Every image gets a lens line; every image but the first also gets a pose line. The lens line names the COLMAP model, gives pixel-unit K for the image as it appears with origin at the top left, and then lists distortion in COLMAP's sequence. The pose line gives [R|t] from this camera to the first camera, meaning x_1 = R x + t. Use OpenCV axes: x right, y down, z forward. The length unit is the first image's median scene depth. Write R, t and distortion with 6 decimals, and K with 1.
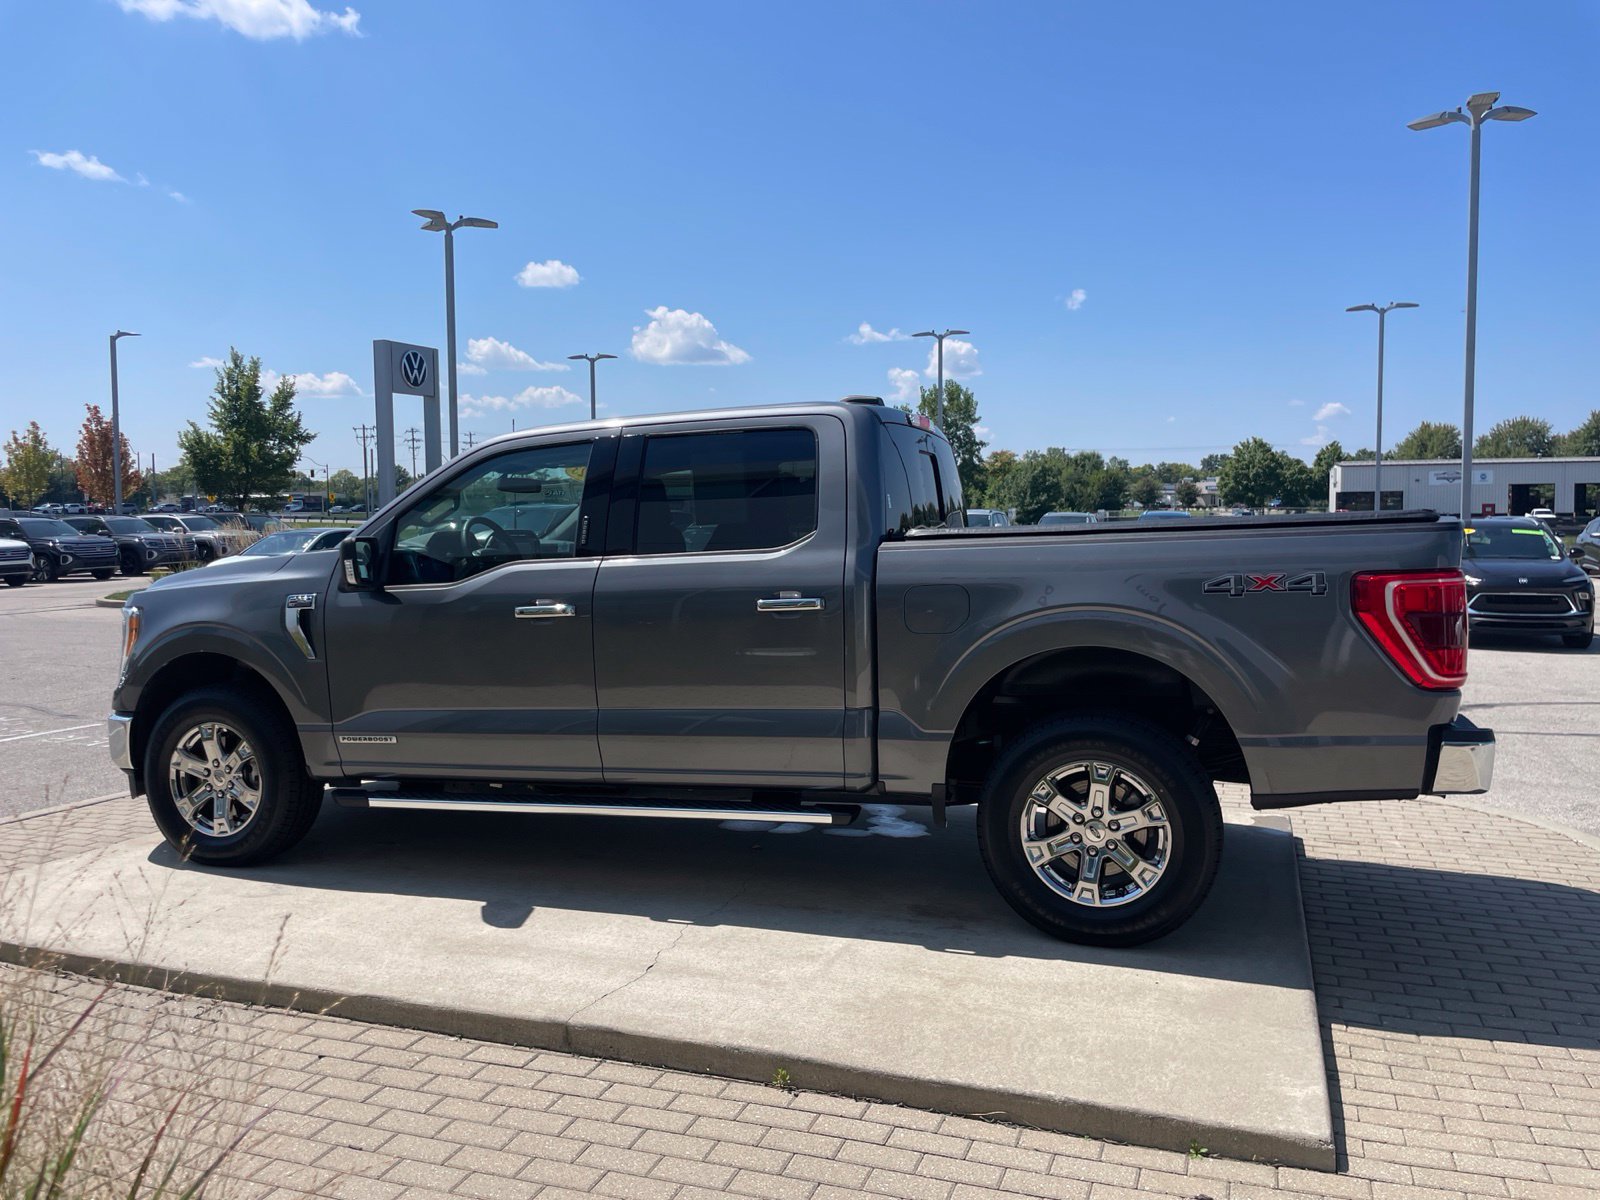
lens RADIAL K [[1203.9, 0, 794.9], [0, 1203.9, 572.4], [0, 0, 1]] dist [0.080042, -0.108903]
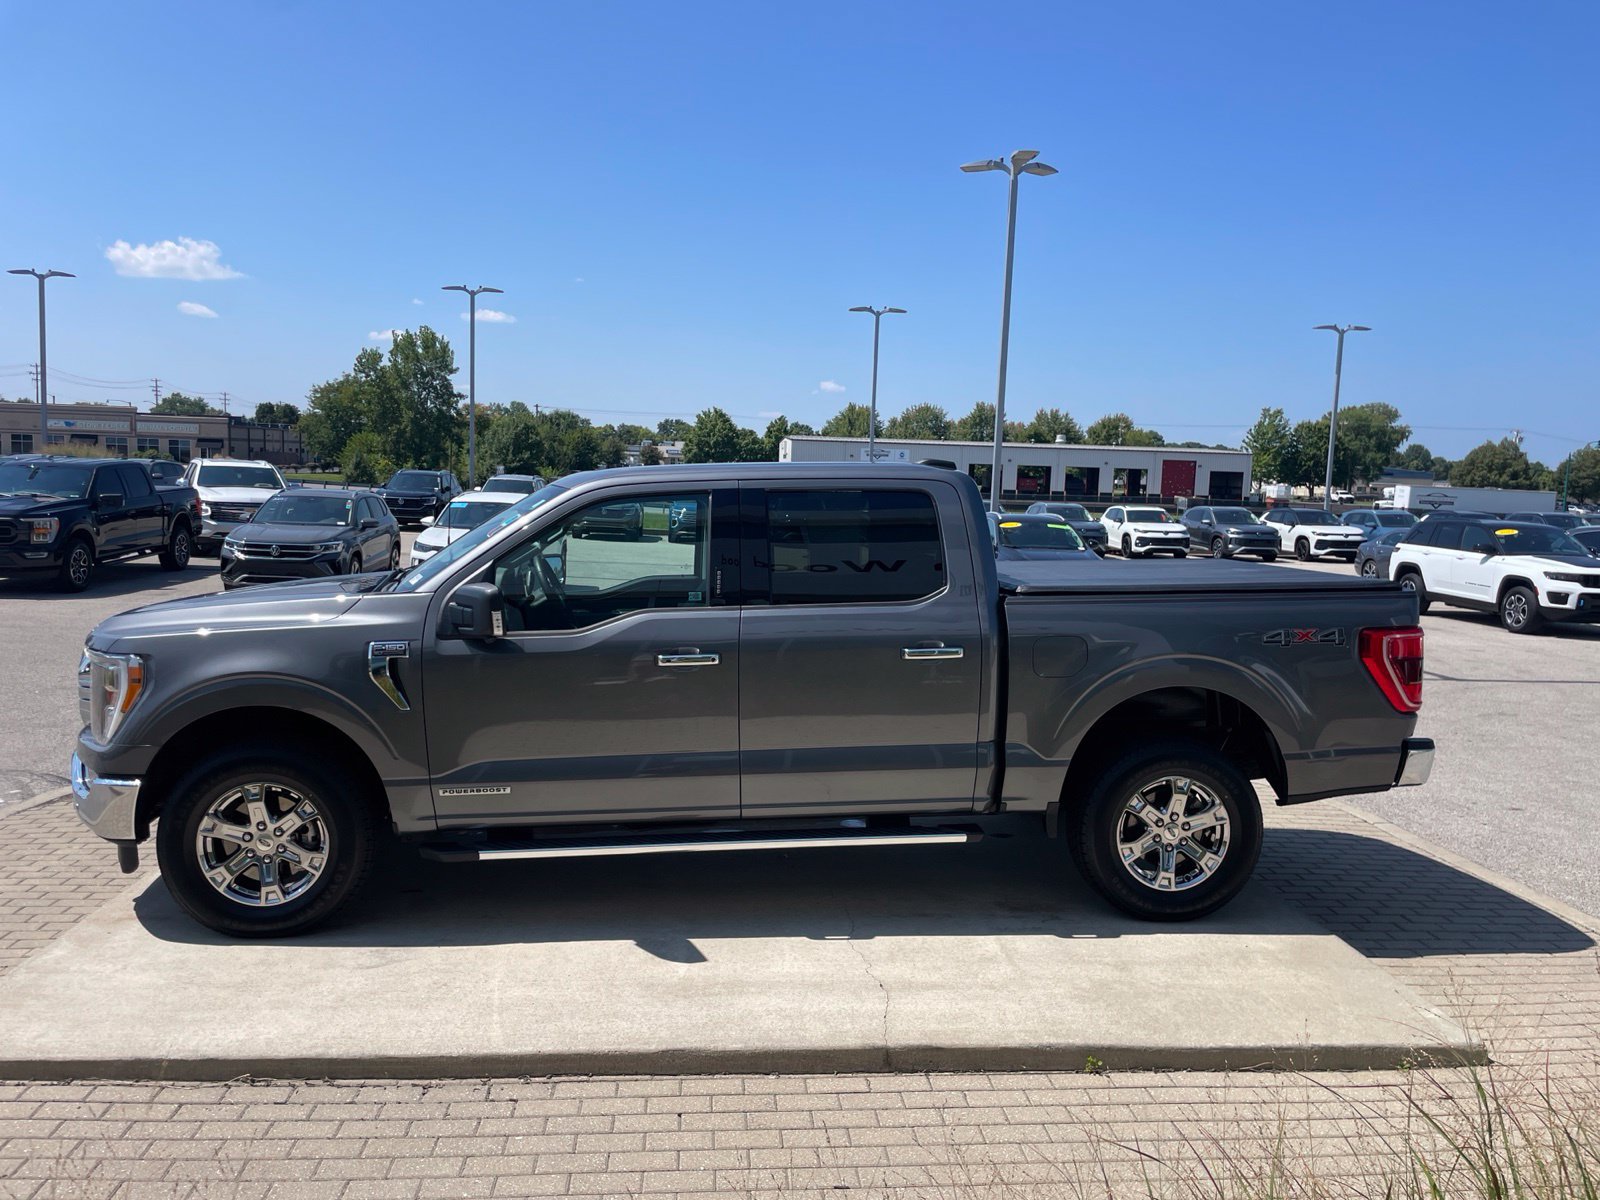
lens RADIAL K [[1203.9, 0, 784.4], [0, 1203.9, 590.8], [0, 0, 1]] dist [0.080042, -0.108903]
pose [[0.909440, -0.001539, 0.415833, -0.547566], [-0.020012, 0.998672, 0.047464, -0.074756], [-0.415354, -0.051487, 0.908201, 0.031826]]
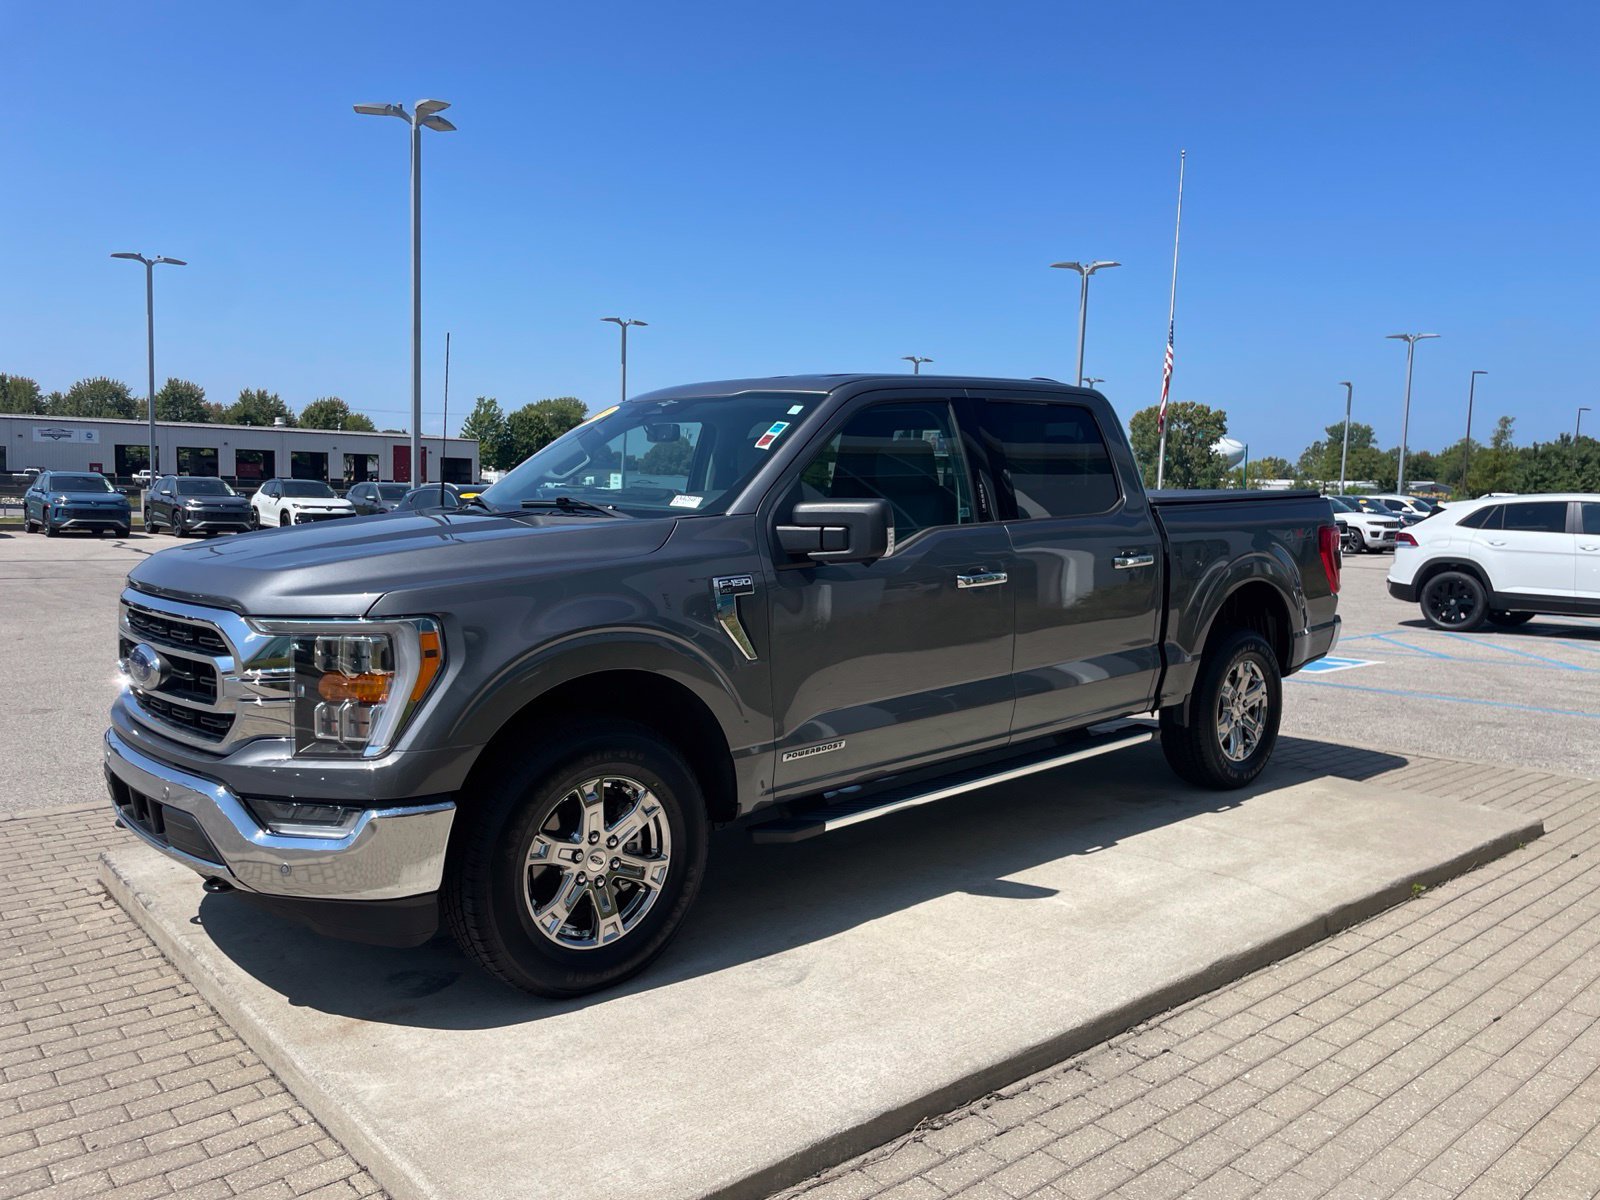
lens RADIAL K [[1203.9, 0, 789.6], [0, 1203.9, 594.4], [0, 0, 1]] dist [0.080042, -0.108903]
pose [[0.490613, -0.056884, 0.869519, -1.083071], [0.012480, 0.998223, 0.058262, -0.012454], [-0.871288, -0.017732, 0.490451, 0.649726]]
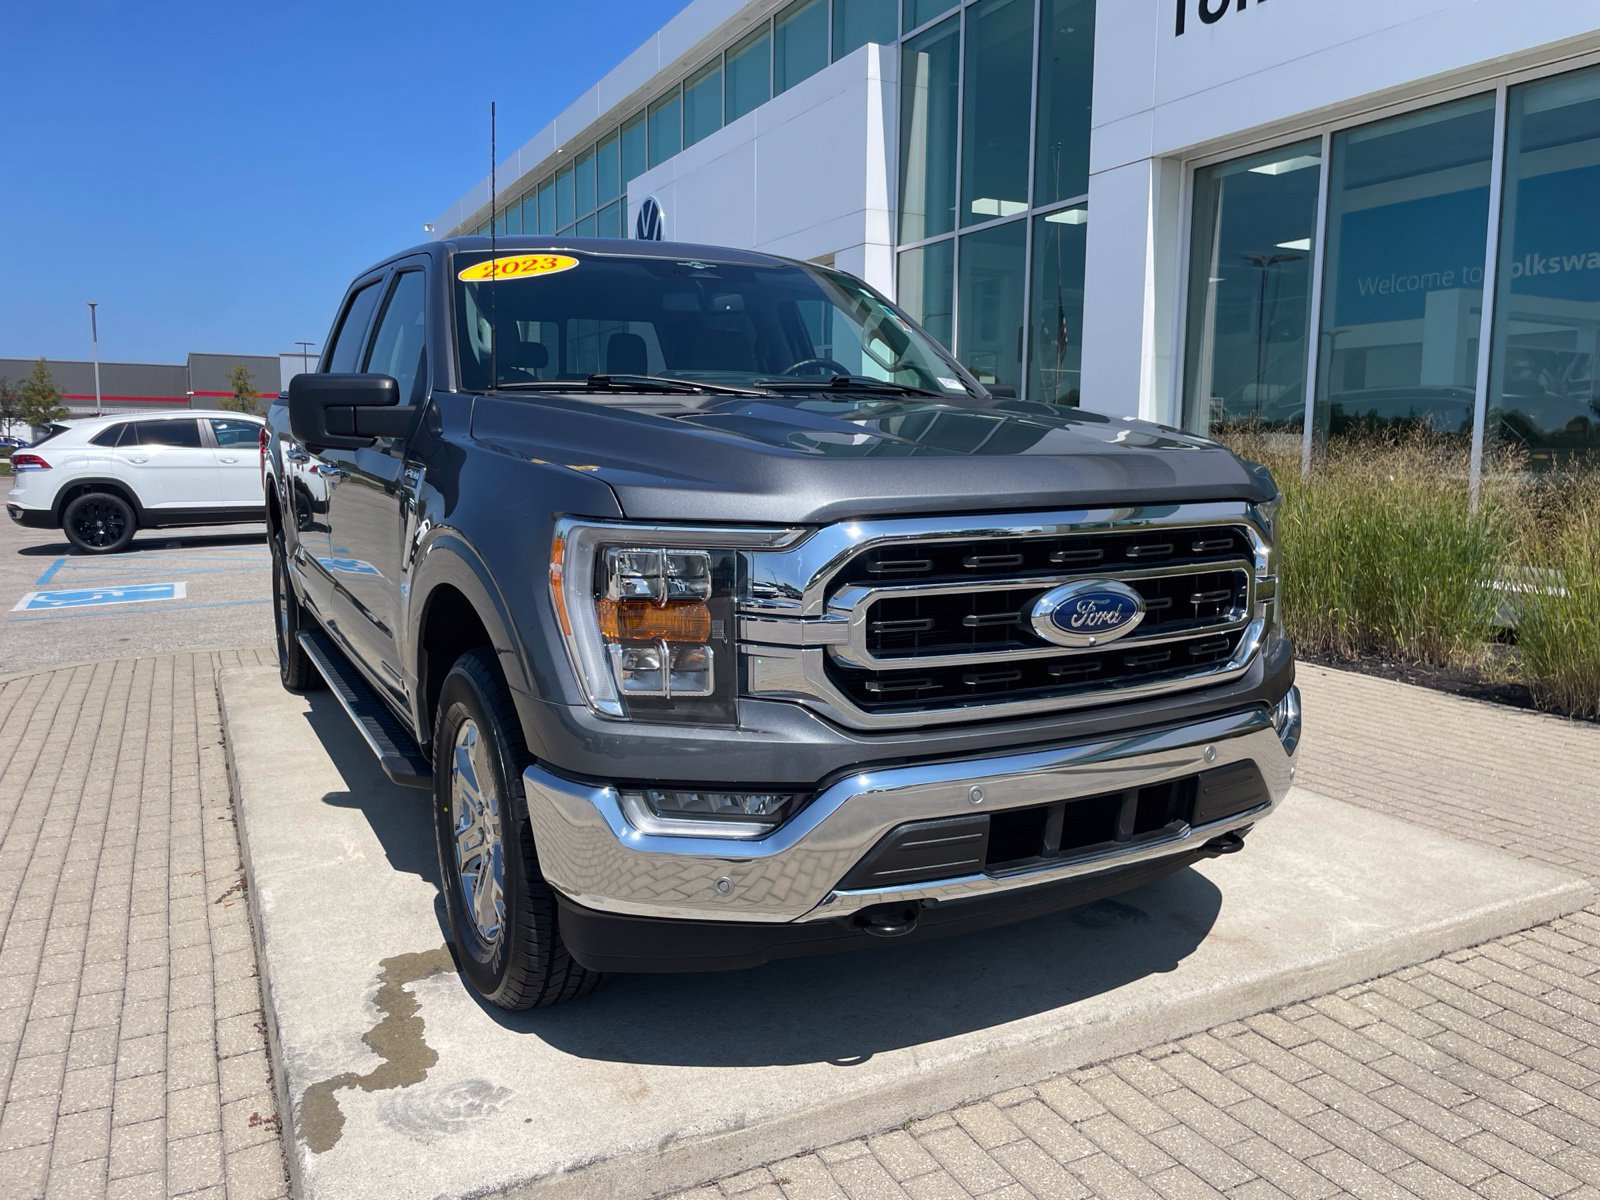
lens RADIAL K [[1203.9, 0, 804.0], [0, 1203.9, 590.1], [0, 0, 1]] dist [0.080042, -0.108903]
pose [[-0.728858, -0.076133, 0.680419, -0.882274], [0.035629, 0.988234, 0.148741, -0.016236], [-0.683738, 0.132653, -0.717570, 1.768984]]
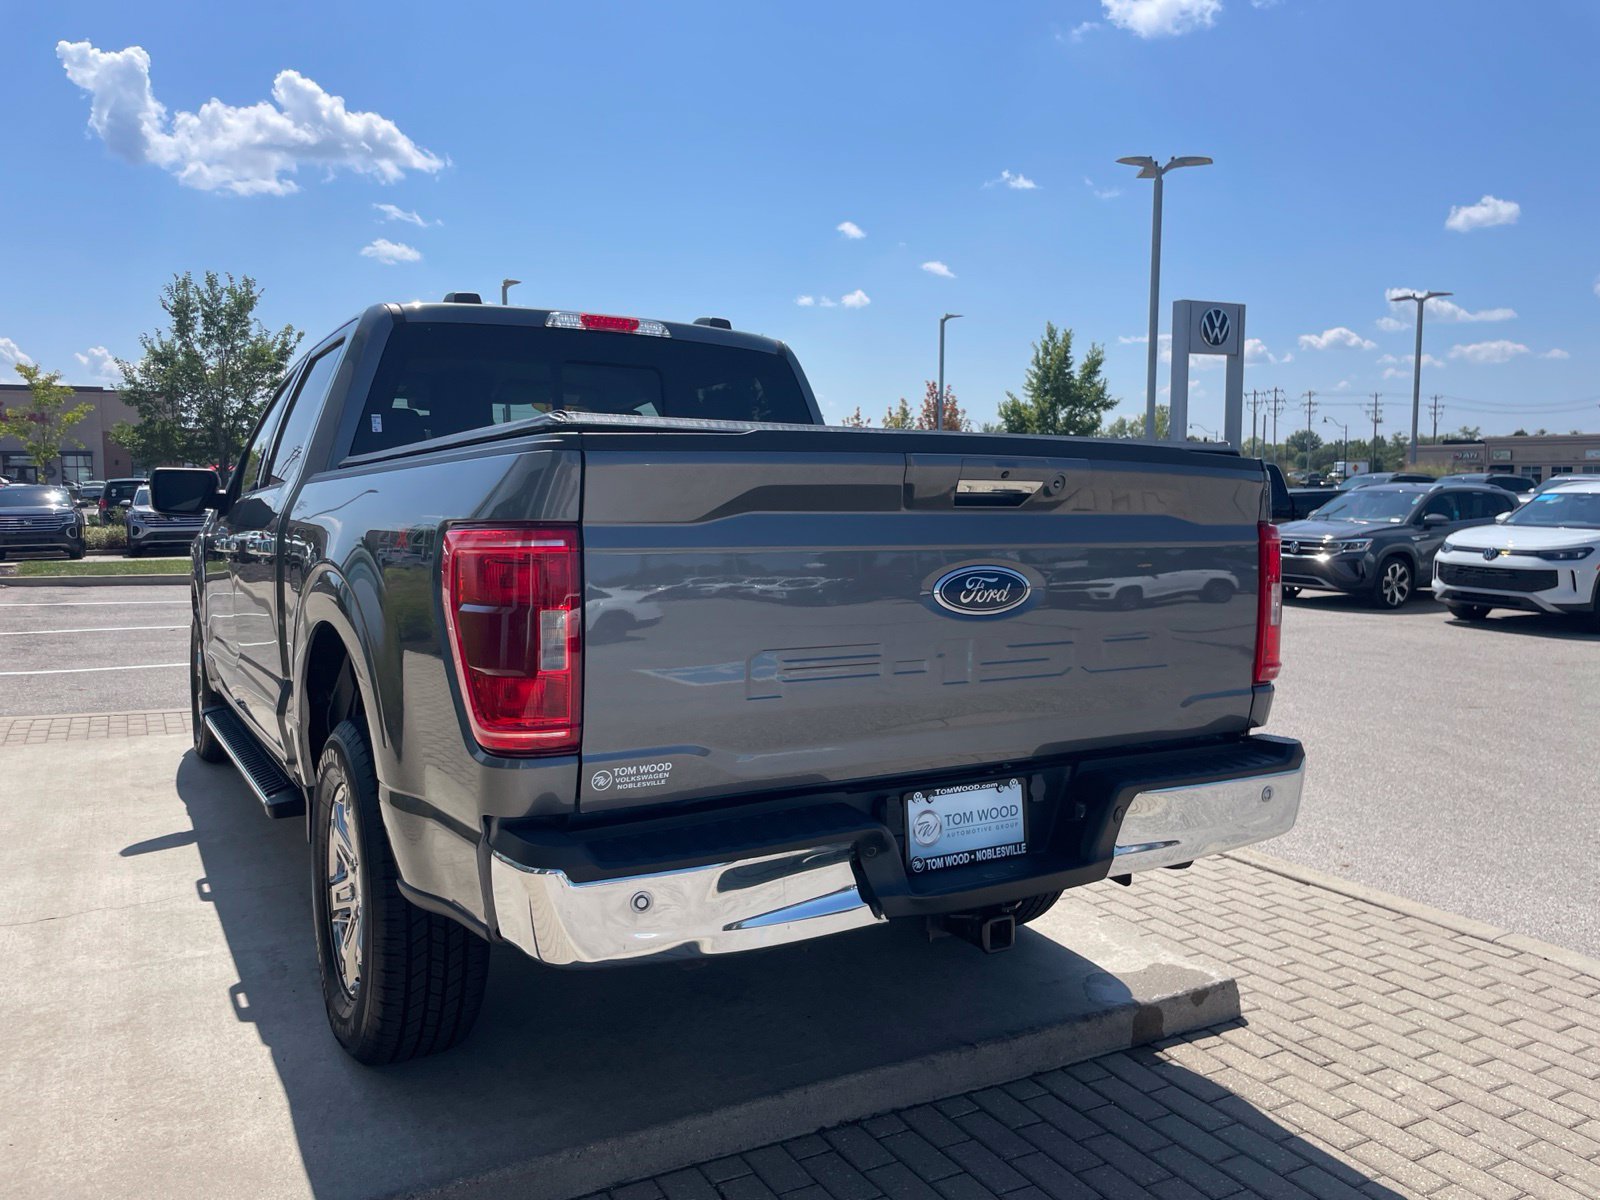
lens RADIAL K [[1203.9, 0, 782.3], [0, 1203.9, 567.5], [0, 0, 1]] dist [0.080042, -0.108903]
pose [[0.755787, 0.056311, -0.652392, 0.755152], [-0.041194, 0.998411, 0.038454, -0.007216], [0.653521, -0.002188, 0.756906, 0.537064]]
